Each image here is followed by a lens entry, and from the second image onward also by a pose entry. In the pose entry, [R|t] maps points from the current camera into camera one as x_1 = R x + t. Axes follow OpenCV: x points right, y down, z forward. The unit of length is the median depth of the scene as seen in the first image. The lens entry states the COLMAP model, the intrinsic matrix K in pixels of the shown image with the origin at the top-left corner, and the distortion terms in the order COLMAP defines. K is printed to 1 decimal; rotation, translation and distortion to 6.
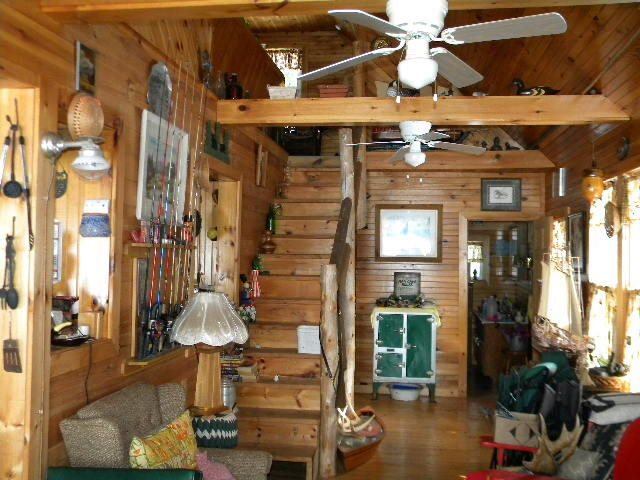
lens RADIAL K [[708.7, 0, 320.0], [0, 708.7, 240.0], [0, 0, 1]] dist [-0.093806, 0.295868]
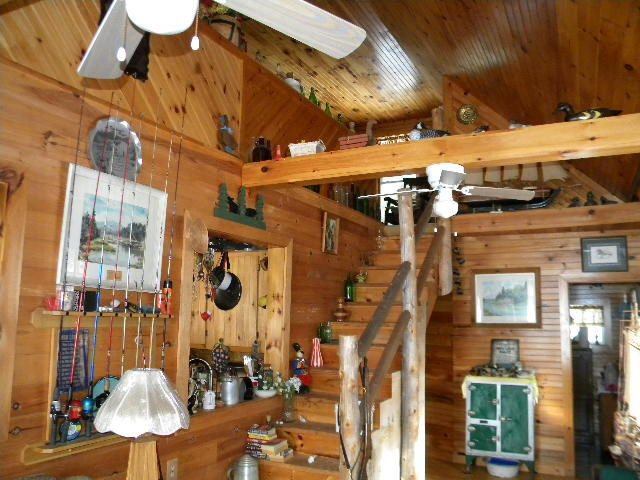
lens RADIAL K [[537.9, 0, 320.0], [0, 537.9, 240.0], [0, 0, 1]] dist [-0.183925, 0.163684]
pose [[0.940688, -0.046317, -0.336097, 0.139294], [0.004894, 0.992387, -0.123062, -0.001213], [0.339238, 0.114118, 0.933753, 0.247786]]
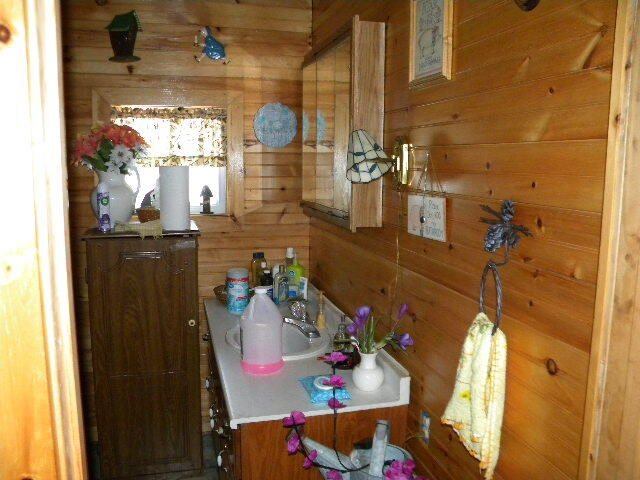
lens RADIAL K [[537.9, 0, 320.0], [0, 537.9, 240.0], [0, 0, 1]] dist [-0.183925, 0.163684]
pose [[0.925433, -0.059133, 0.374270, 0.224240], [-0.003444, 0.986394, 0.164360, 0.031356], [-0.378896, -0.153393, 0.912638, 0.954339]]
